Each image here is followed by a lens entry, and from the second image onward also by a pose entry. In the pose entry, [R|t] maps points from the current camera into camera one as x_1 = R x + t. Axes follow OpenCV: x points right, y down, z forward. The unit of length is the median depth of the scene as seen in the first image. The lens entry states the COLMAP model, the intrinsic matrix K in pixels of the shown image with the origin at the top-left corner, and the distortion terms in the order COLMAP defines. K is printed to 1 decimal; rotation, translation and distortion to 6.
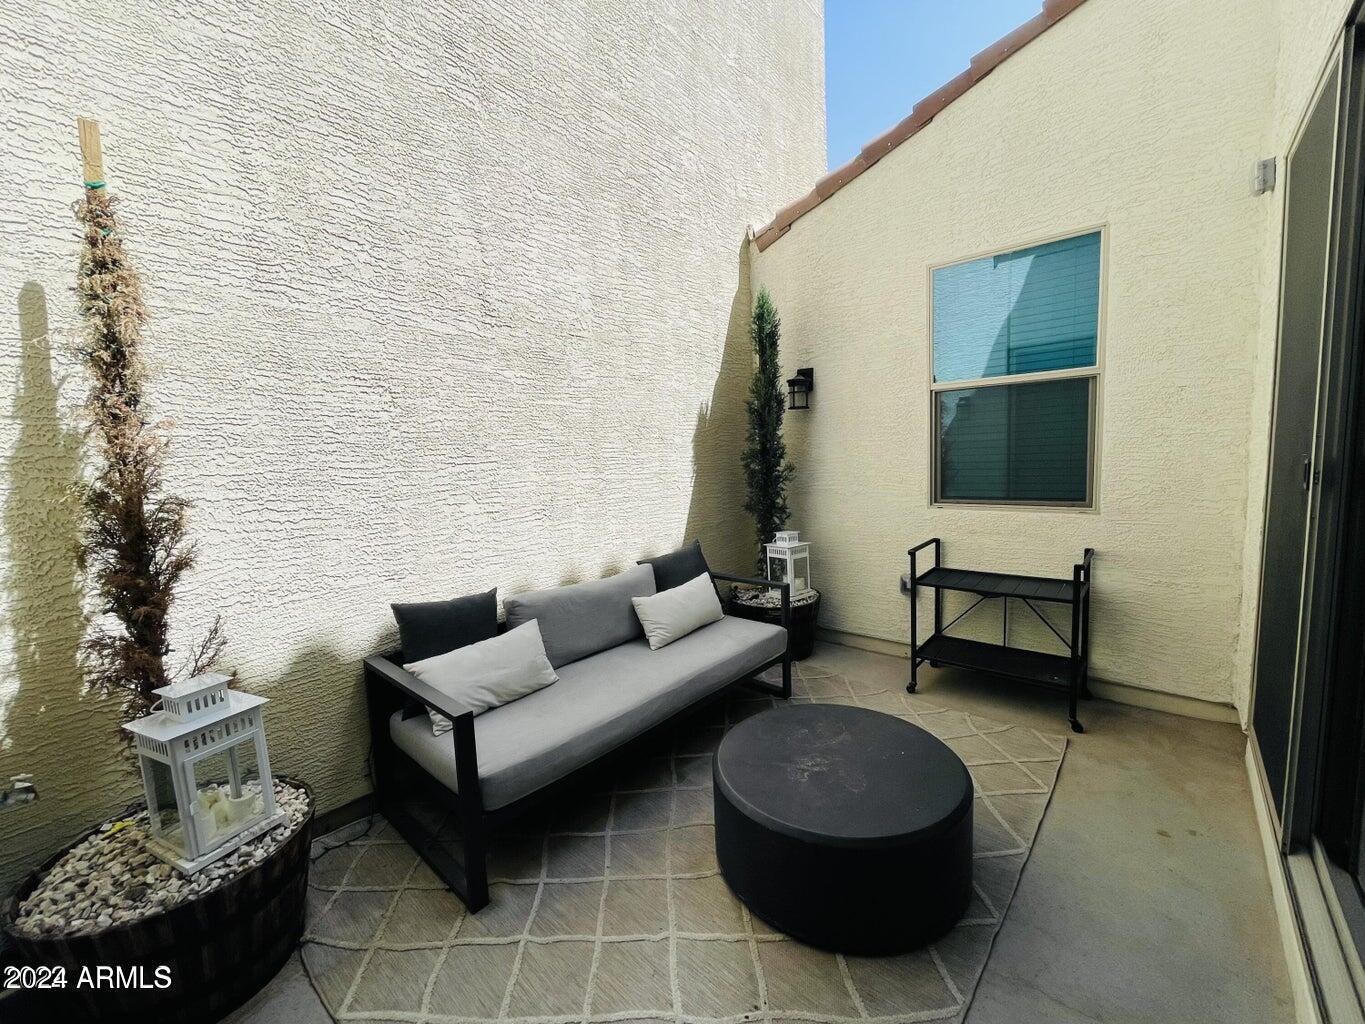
lens RADIAL K [[552.8, 0, 680.3], [0, 552.8, 512.4], [0, 0, 1]] dist [-0.001479, 0.001539]
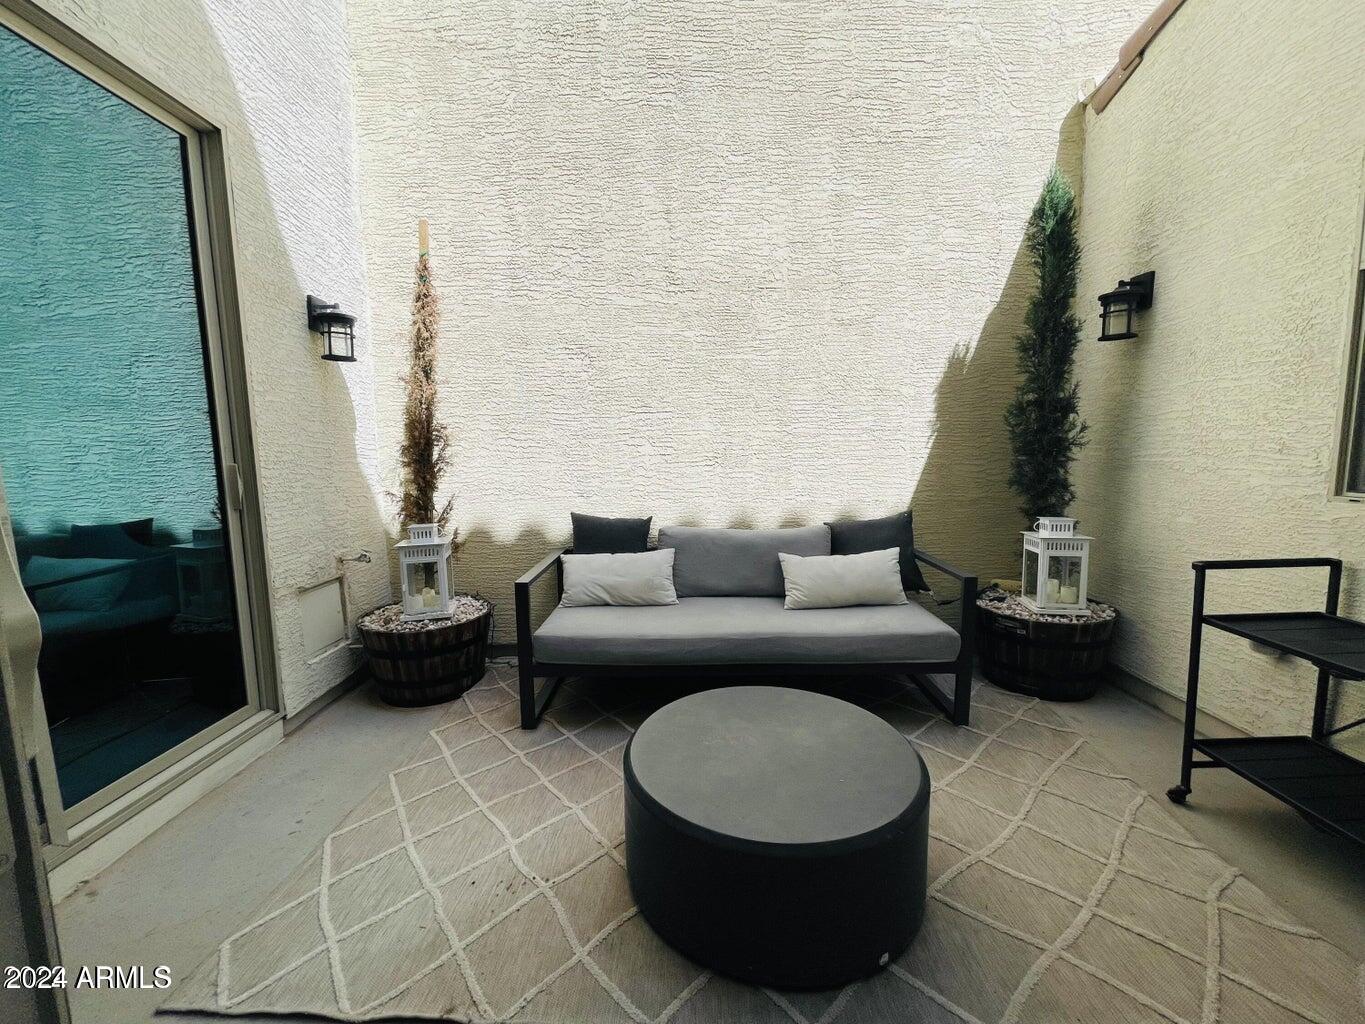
lens RADIAL K [[552.8, 0, 676.5], [0, 552.8, 510.2], [0, 0, 1]] dist [-0.001479, 0.001539]
pose [[0.651992, 0.118895, -0.748846, 0.543118], [-0.095079, 0.992654, 0.074823, 0.025753], [0.752241, 0.022416, 0.658506, 0.231838]]
